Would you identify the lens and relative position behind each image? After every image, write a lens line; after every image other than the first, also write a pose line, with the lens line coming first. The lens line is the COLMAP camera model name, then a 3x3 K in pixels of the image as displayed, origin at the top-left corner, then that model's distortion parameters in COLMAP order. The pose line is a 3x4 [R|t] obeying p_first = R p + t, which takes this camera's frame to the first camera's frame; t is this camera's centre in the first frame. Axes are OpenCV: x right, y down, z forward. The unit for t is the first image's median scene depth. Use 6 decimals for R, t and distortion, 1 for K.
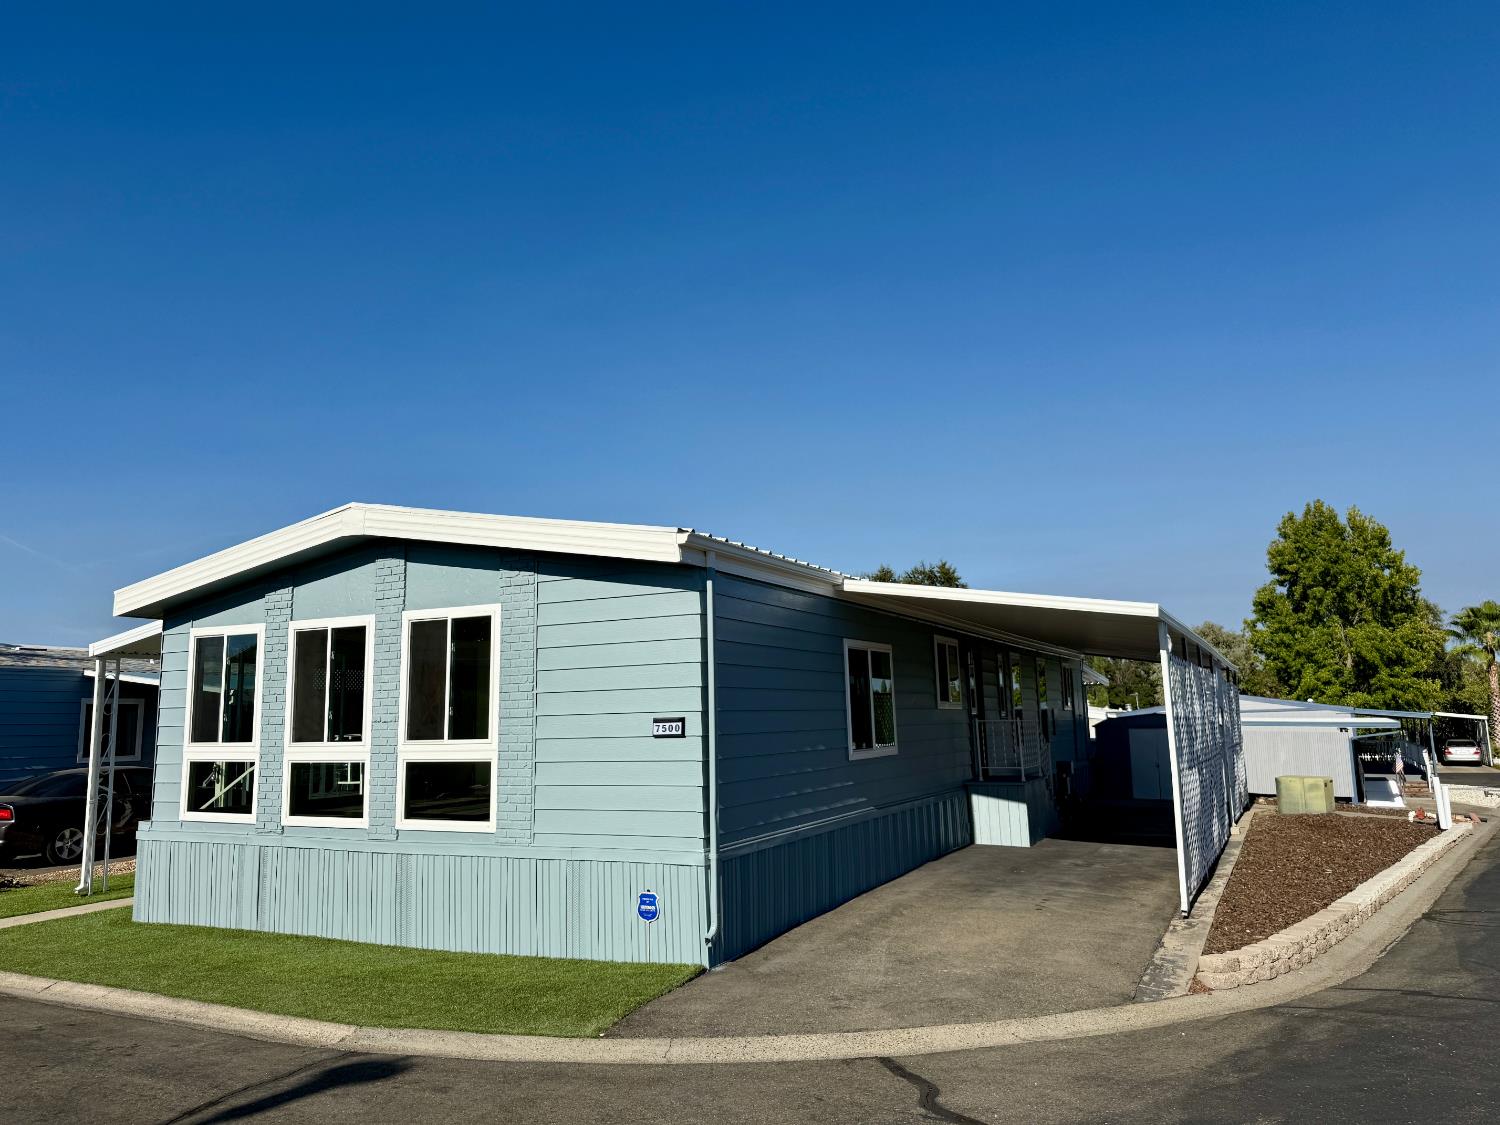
lens RADIAL K [[1054.9, 0, 750.0], [0, 1054.9, 562.5], [0, 0, 1]] dist [0.065016, -0.076656]
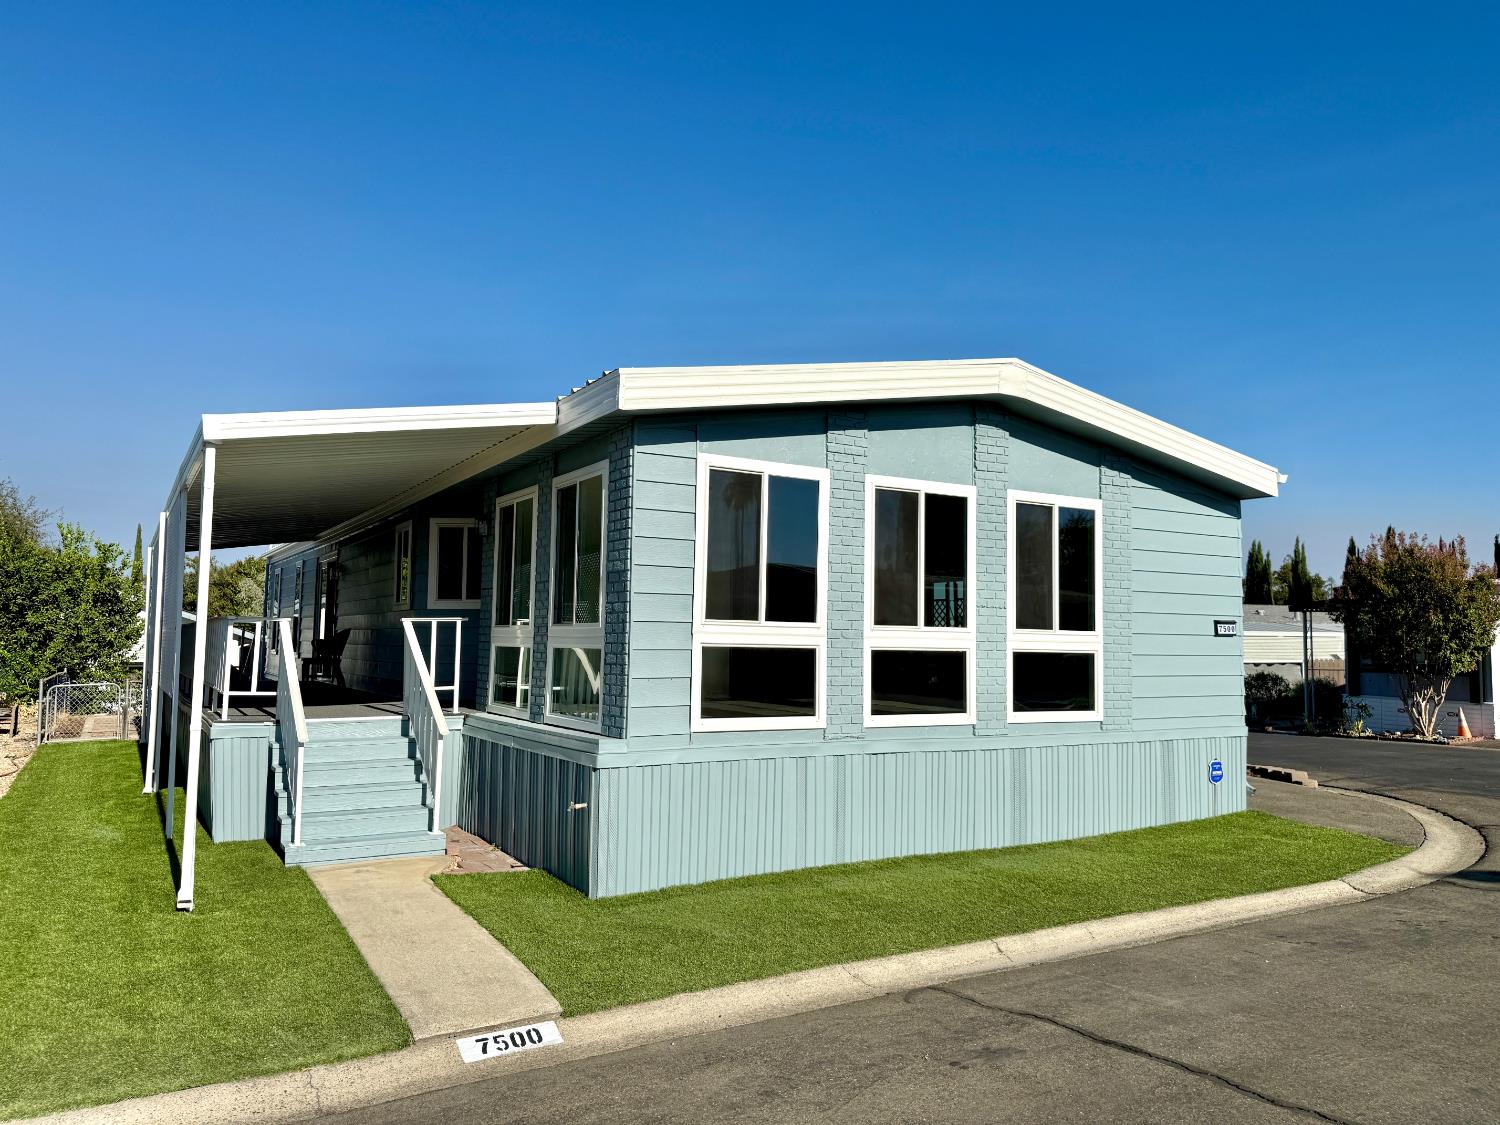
lens RADIAL K [[1054.9, 0, 750.0], [0, 1054.9, 562.5], [0, 0, 1]] dist [0.065016, -0.076656]
pose [[0.543502, 0.075765, 0.835982, -1.265699], [-0.166319, 0.985893, 0.018778, 0.134609], [-0.822766, -0.149246, 0.548436, 0.710339]]
